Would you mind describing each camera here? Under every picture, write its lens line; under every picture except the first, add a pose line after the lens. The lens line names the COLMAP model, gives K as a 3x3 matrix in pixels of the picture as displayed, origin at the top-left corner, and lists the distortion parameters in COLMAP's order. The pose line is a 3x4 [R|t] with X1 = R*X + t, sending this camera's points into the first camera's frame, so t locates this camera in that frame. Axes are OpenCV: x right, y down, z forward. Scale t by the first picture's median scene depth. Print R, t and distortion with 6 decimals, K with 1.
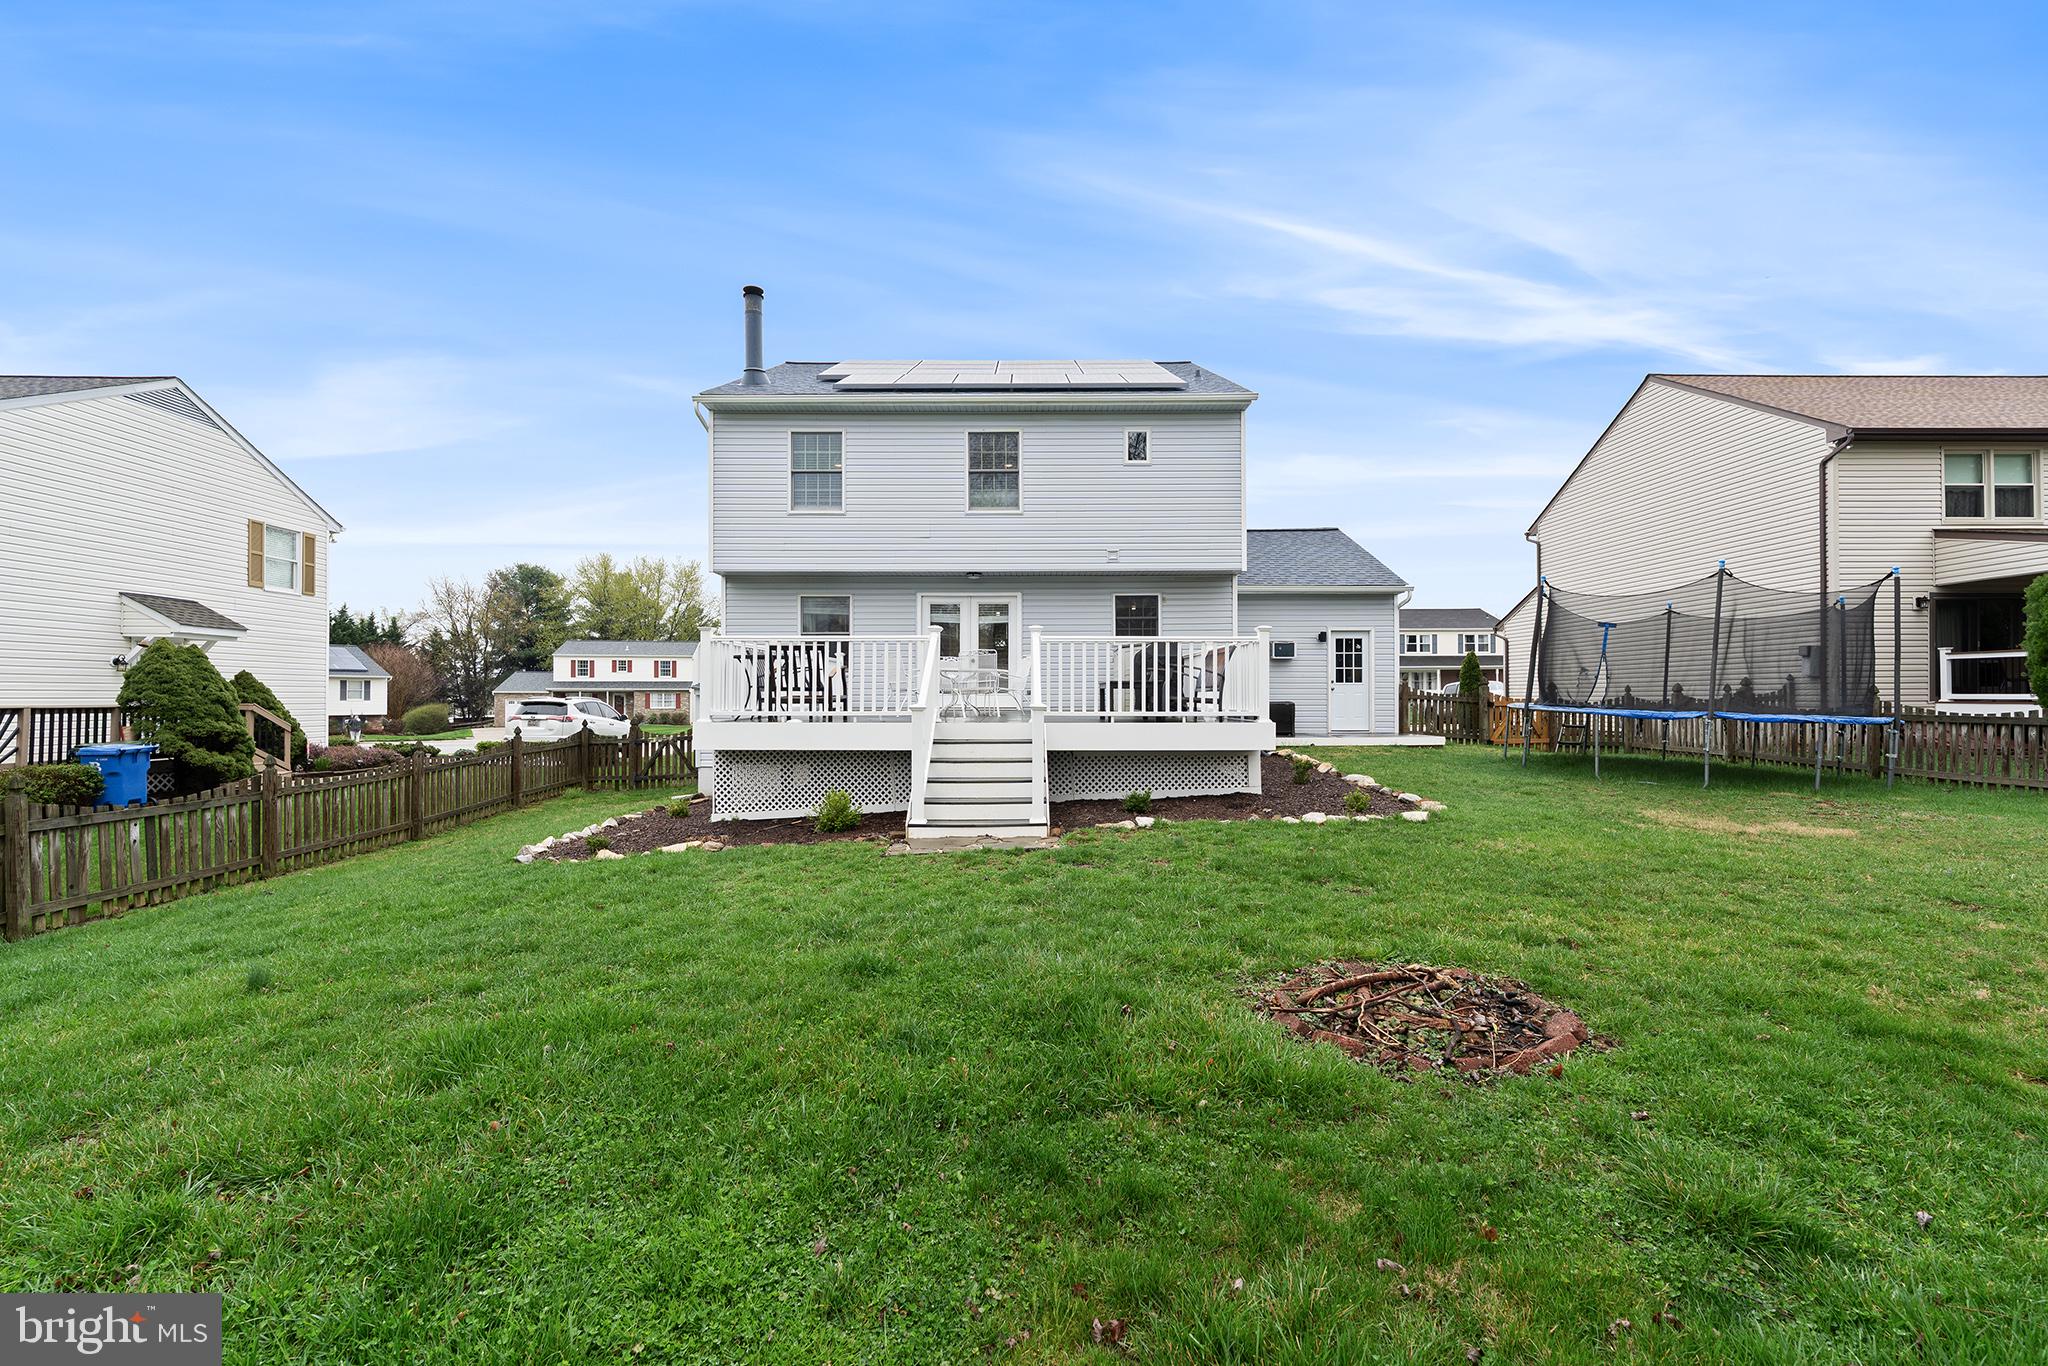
lens RADIAL K [[850.6, 0, 1024.3], [0, 850.6, 663.0], [0, 0, 1]] dist [-0.000058, -0.000414]
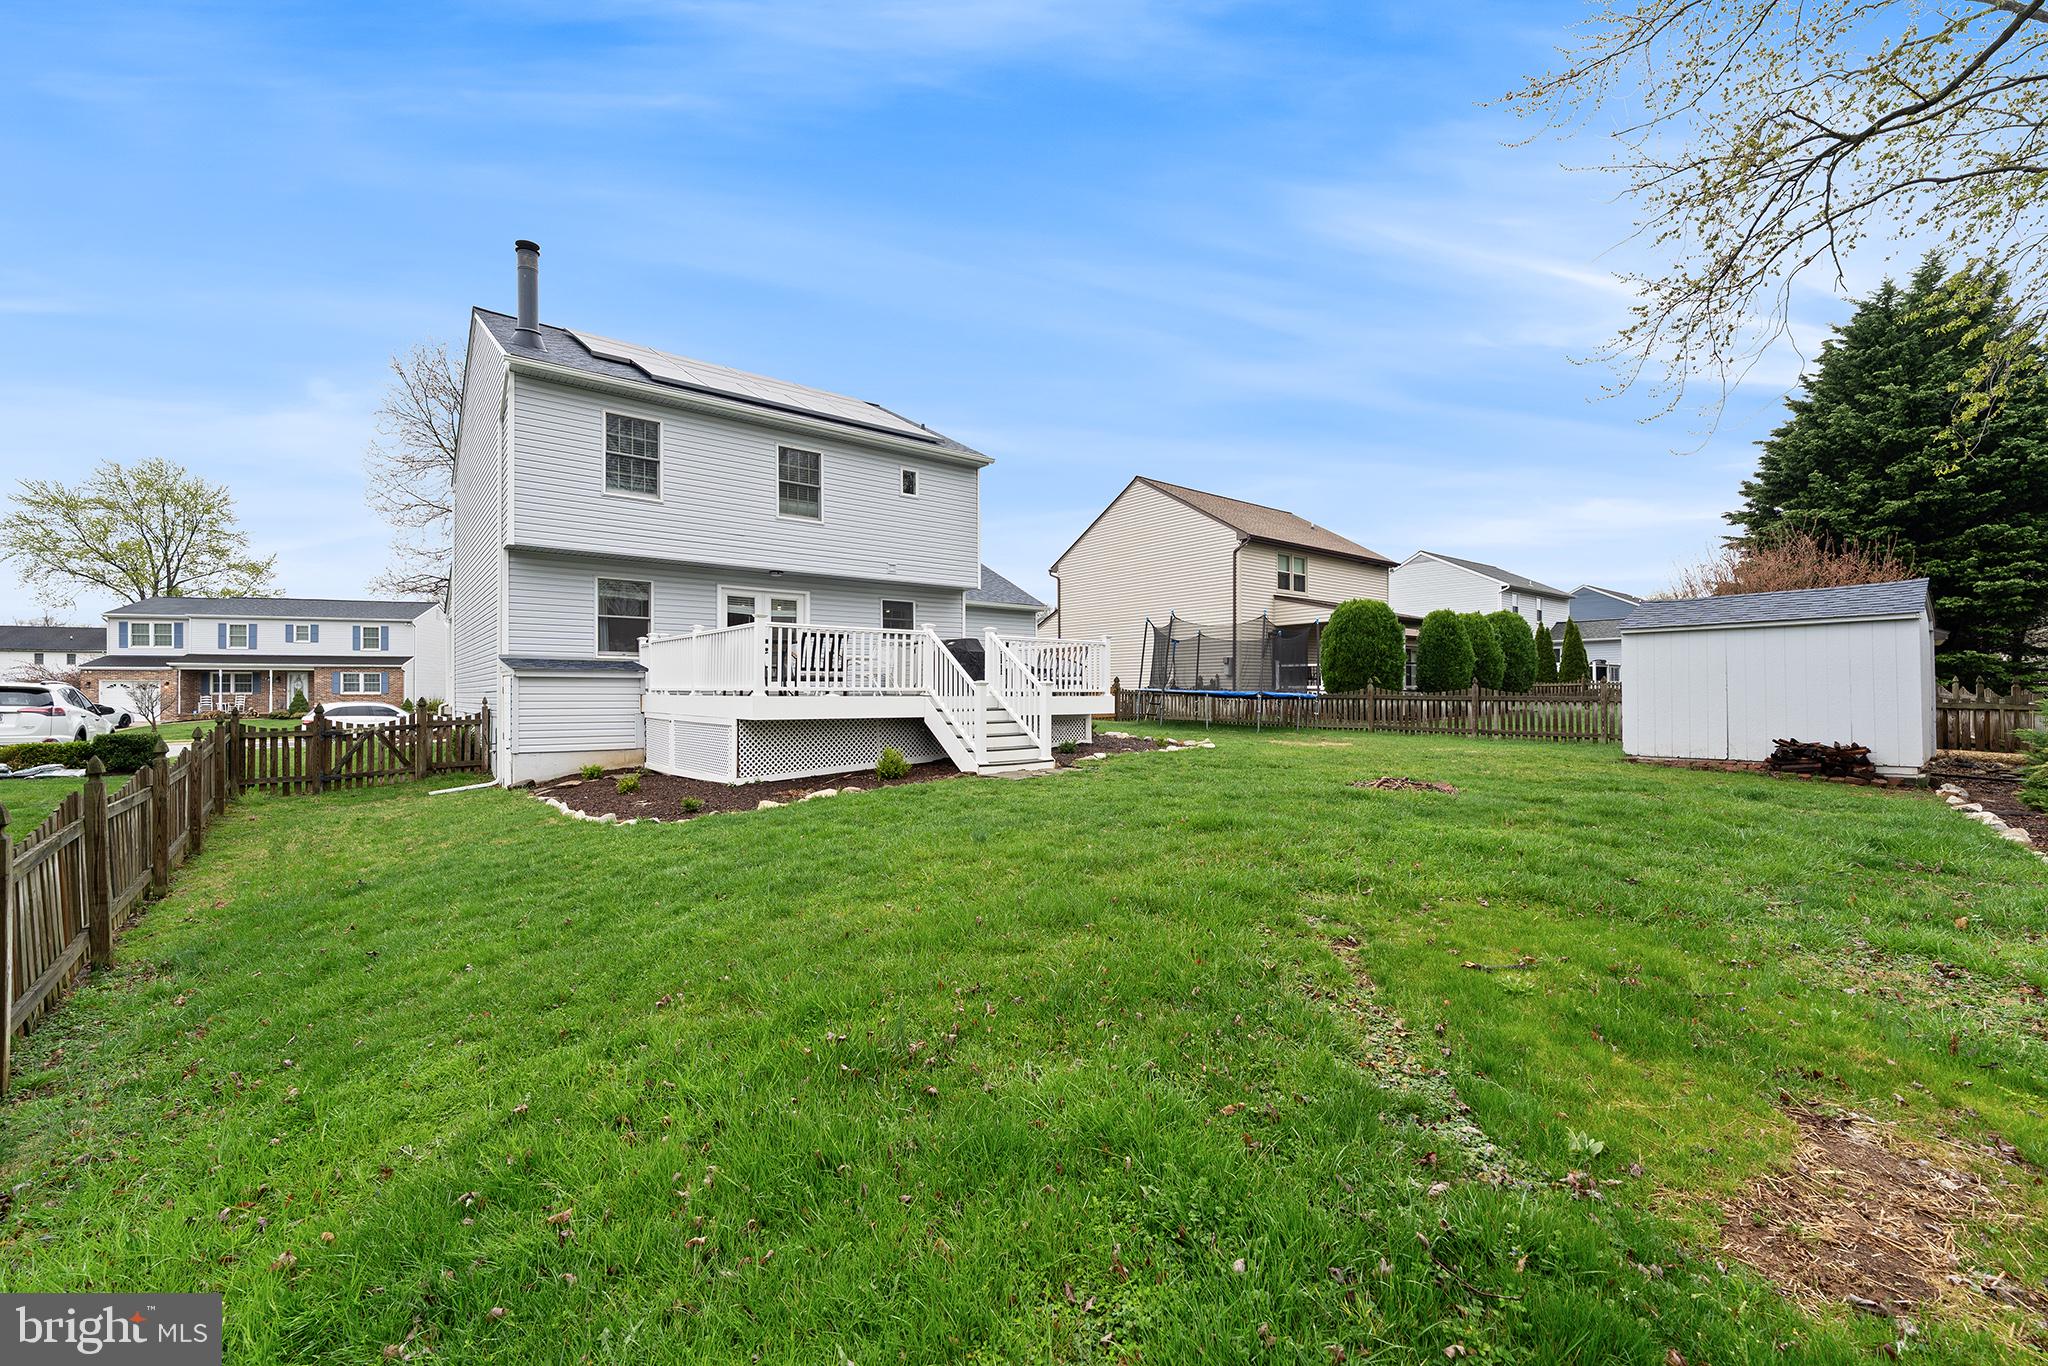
lens RADIAL K [[850.6, 0, 1024.3], [0, 850.6, 663.0], [0, 0, 1]] dist [-0.000058, -0.000414]
pose [[0.775467, 0.024037, 0.630930, -0.508866], [-0.025726, 0.999648, -0.006465, 0.013771], [-0.630863, -0.011218, 0.775813, -0.076891]]
